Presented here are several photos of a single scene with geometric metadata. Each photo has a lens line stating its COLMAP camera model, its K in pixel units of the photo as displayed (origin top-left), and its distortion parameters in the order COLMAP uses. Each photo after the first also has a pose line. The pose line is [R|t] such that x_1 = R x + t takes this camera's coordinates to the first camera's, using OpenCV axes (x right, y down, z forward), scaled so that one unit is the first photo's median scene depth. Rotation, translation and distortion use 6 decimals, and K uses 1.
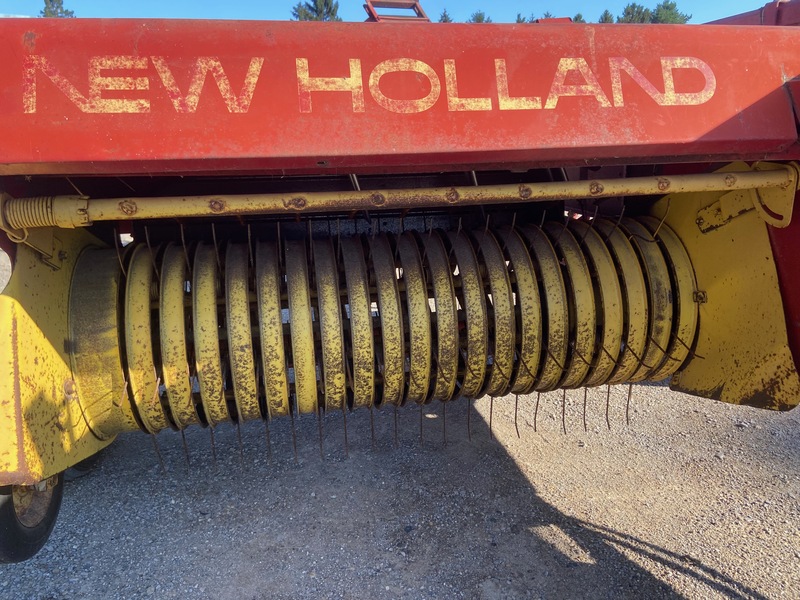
lens RADIAL K [[616.0, 0, 394.1], [0, 616.0, 302.0], [0, 0, 1]] dist [0.120321, -0.165089]
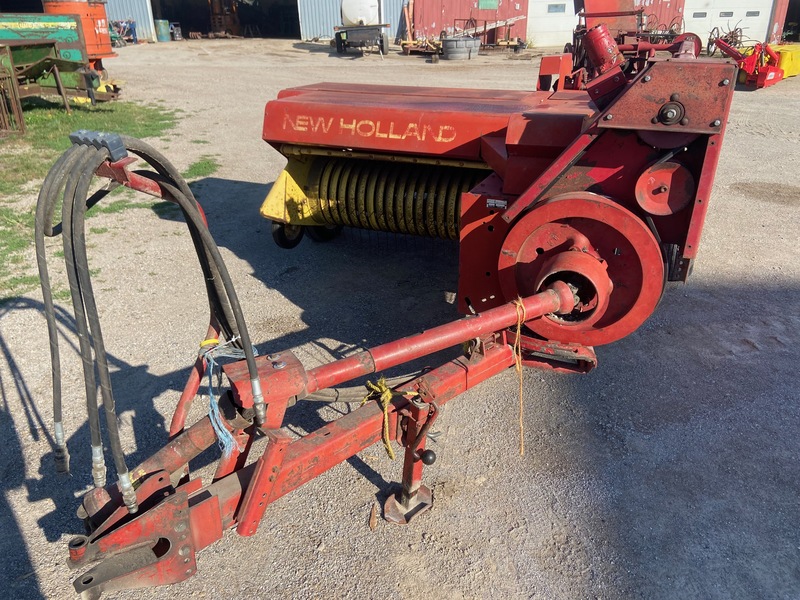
lens RADIAL K [[616.0, 0, 394.1], [0, 616.0, 302.0], [0, 0, 1]] dist [0.120321, -0.165089]
pose [[0.811469, 0.259709, -0.523517, 2.165839], [-0.154913, 0.959373, 0.235810, -0.244401], [0.563490, -0.110253, 0.818733, -1.843525]]
